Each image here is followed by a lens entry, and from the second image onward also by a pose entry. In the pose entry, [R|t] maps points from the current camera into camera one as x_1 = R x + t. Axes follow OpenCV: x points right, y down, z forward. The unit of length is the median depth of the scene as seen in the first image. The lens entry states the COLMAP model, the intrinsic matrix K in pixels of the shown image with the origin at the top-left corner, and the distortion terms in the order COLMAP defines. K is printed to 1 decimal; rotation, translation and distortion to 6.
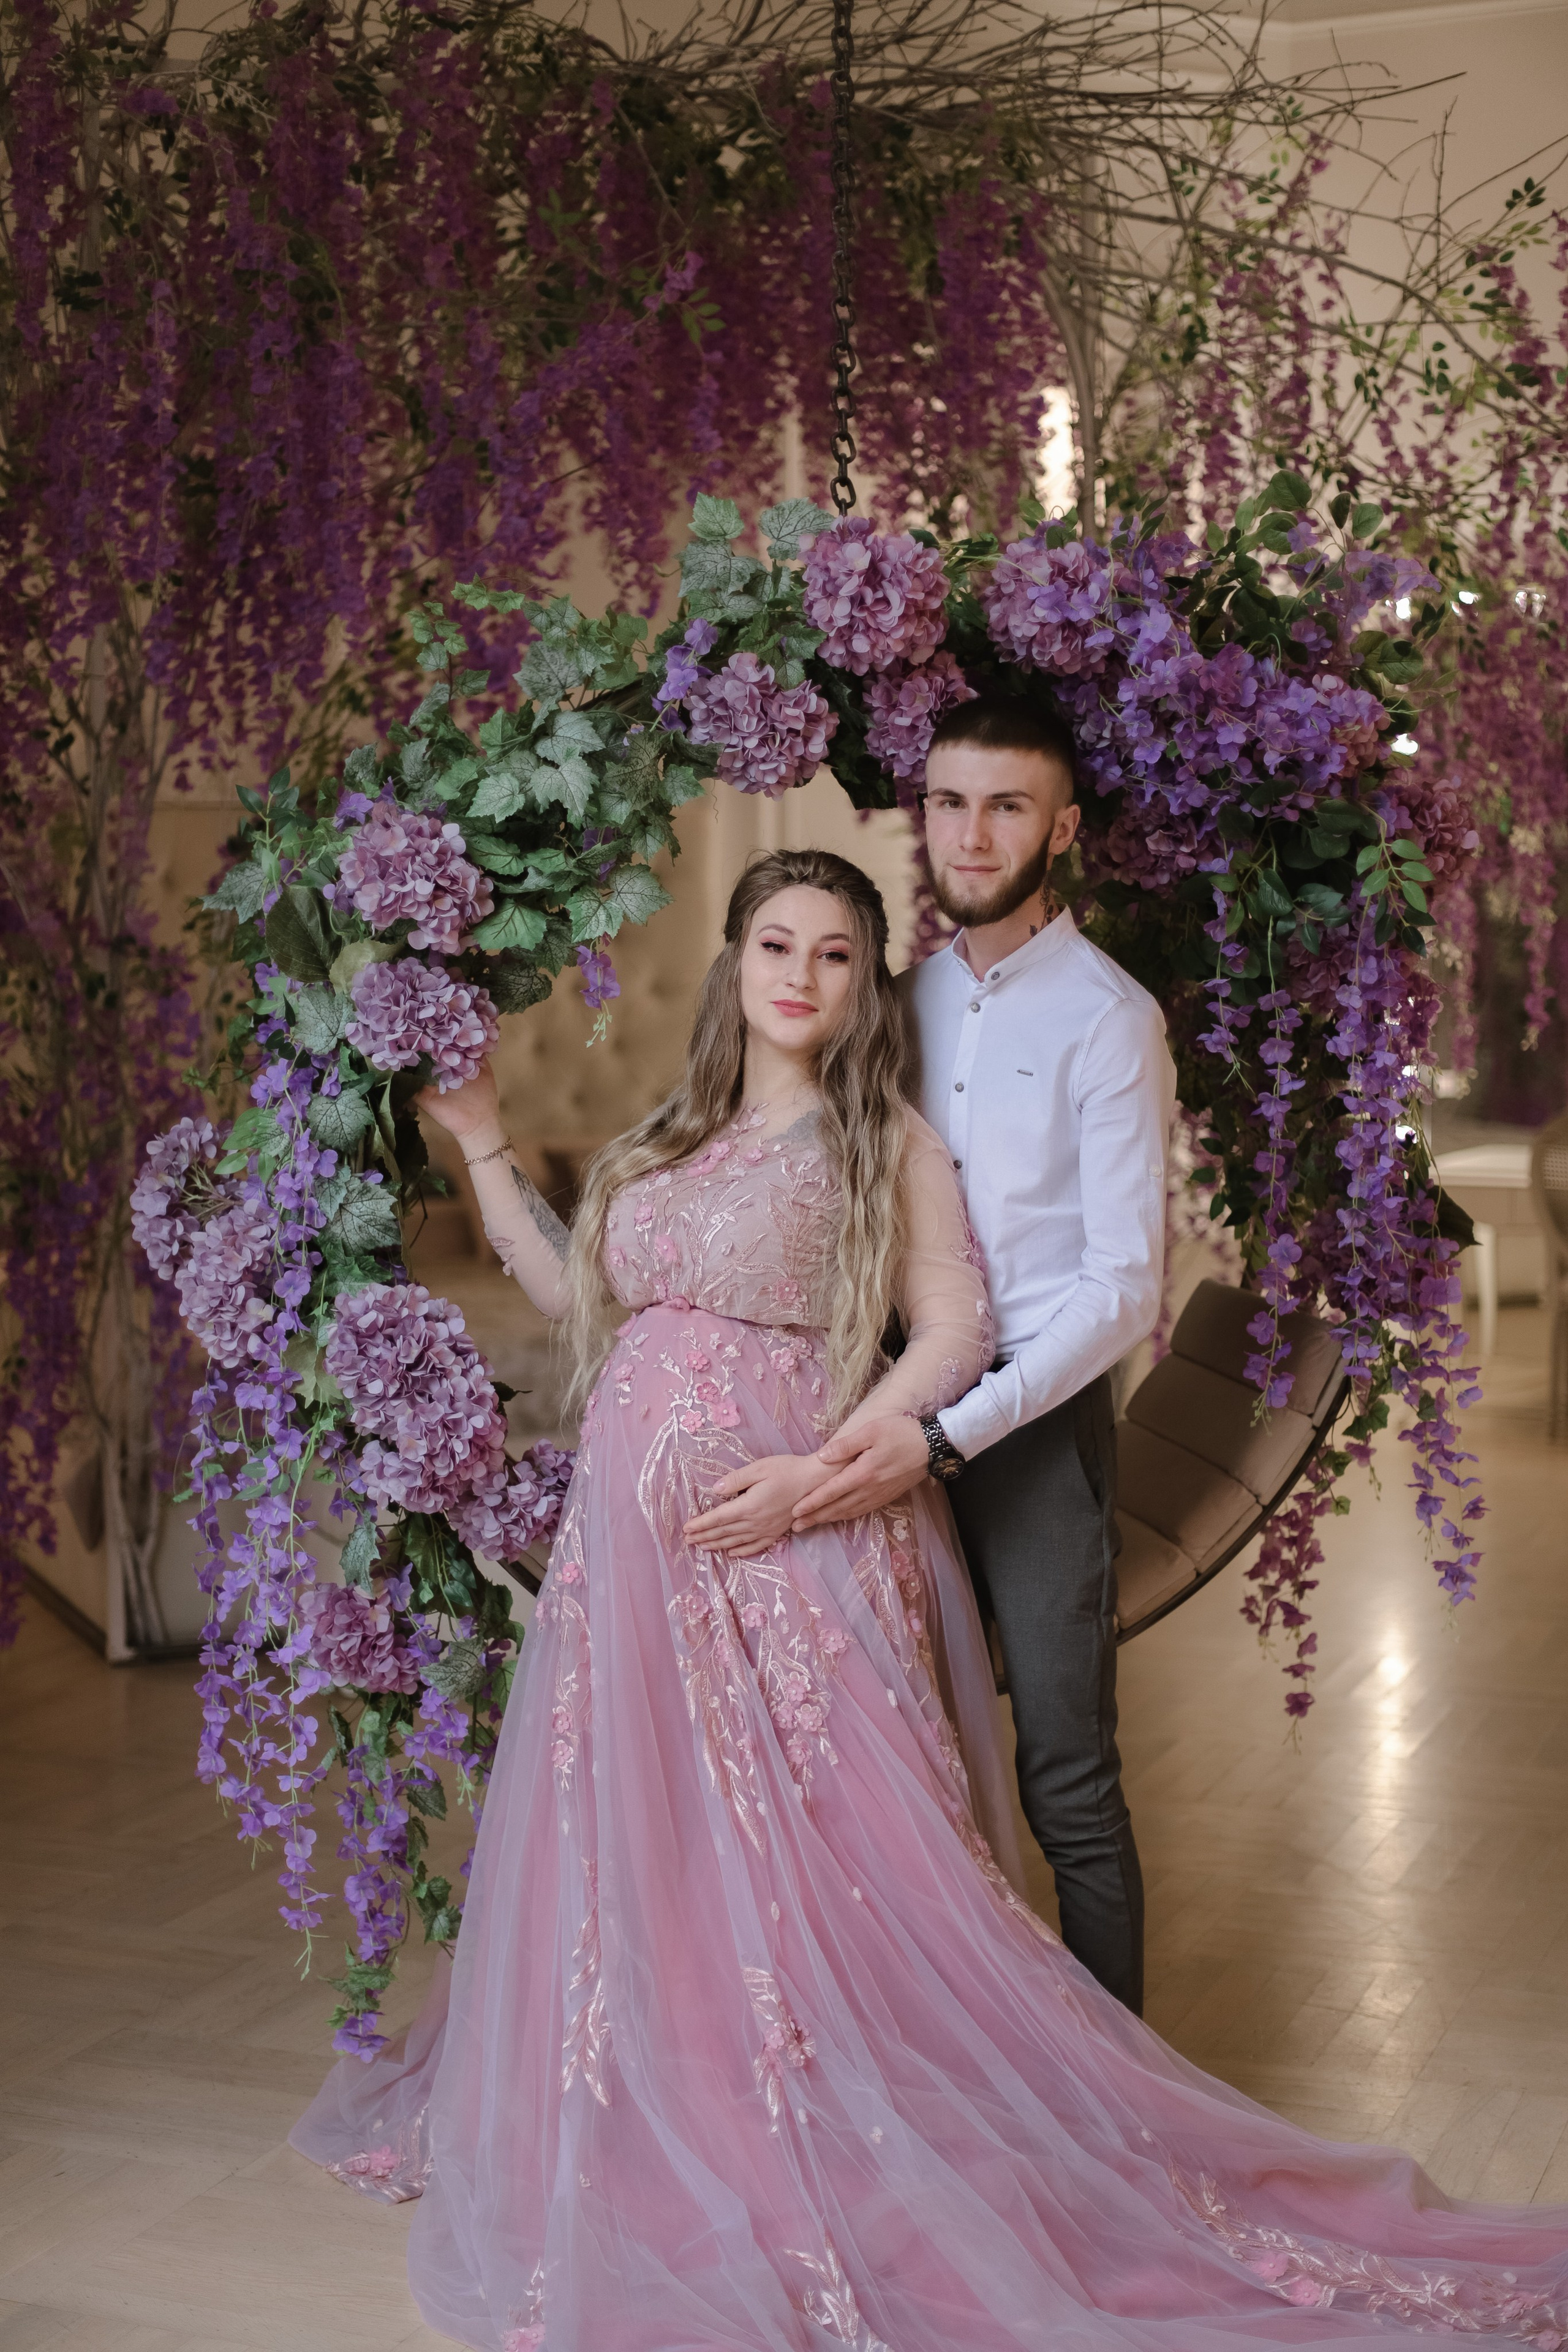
lens RADIAL K [[3385.0, 0, 784.0], [0, 3385.0, 1176.0], [0, 0, 1]] dist [-0.002094, -0.370328]
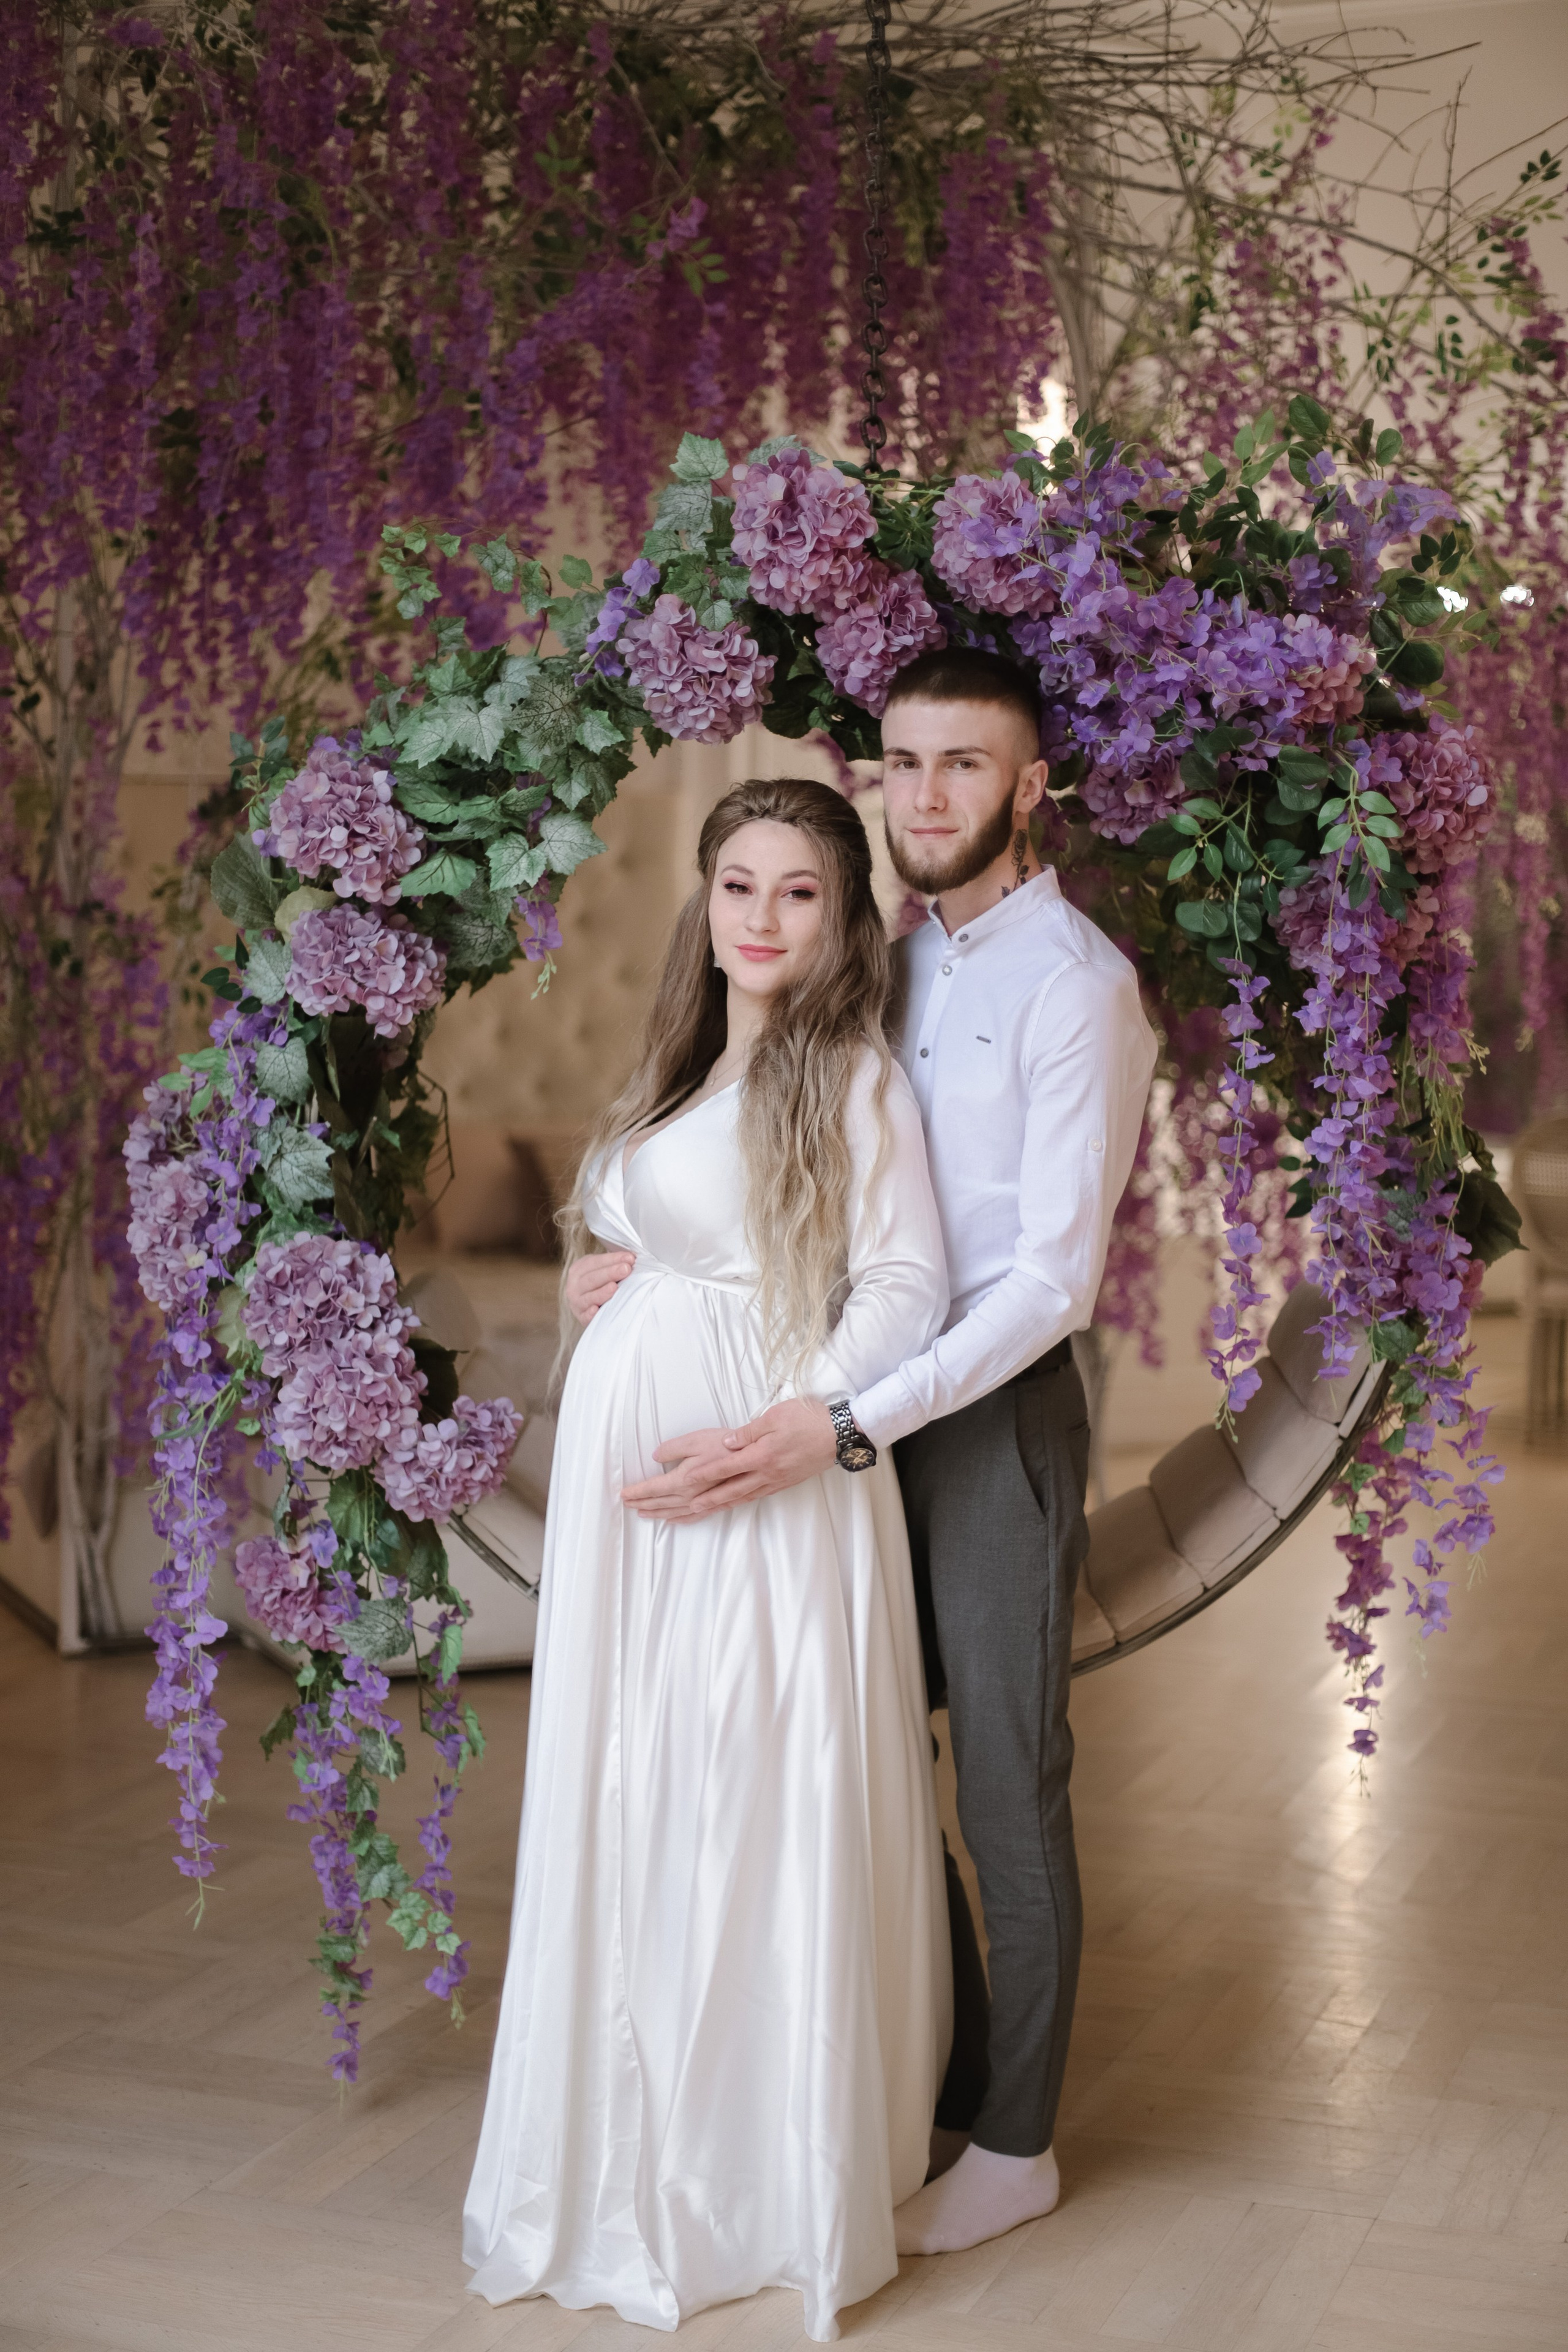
lens RADIAL K [[3385.0, 0, 784.0], [0, 3385.0, 1176.0], [0, 0, 1]] dist [-0.002094, -0.370328]
pose [[0.963936, 0.033553, -0.264009, 0.276861], [-0.035422, 0.999370, -0.002321, 0.011984], [0.263765, 0.011589, 0.964517, 0.081306]]
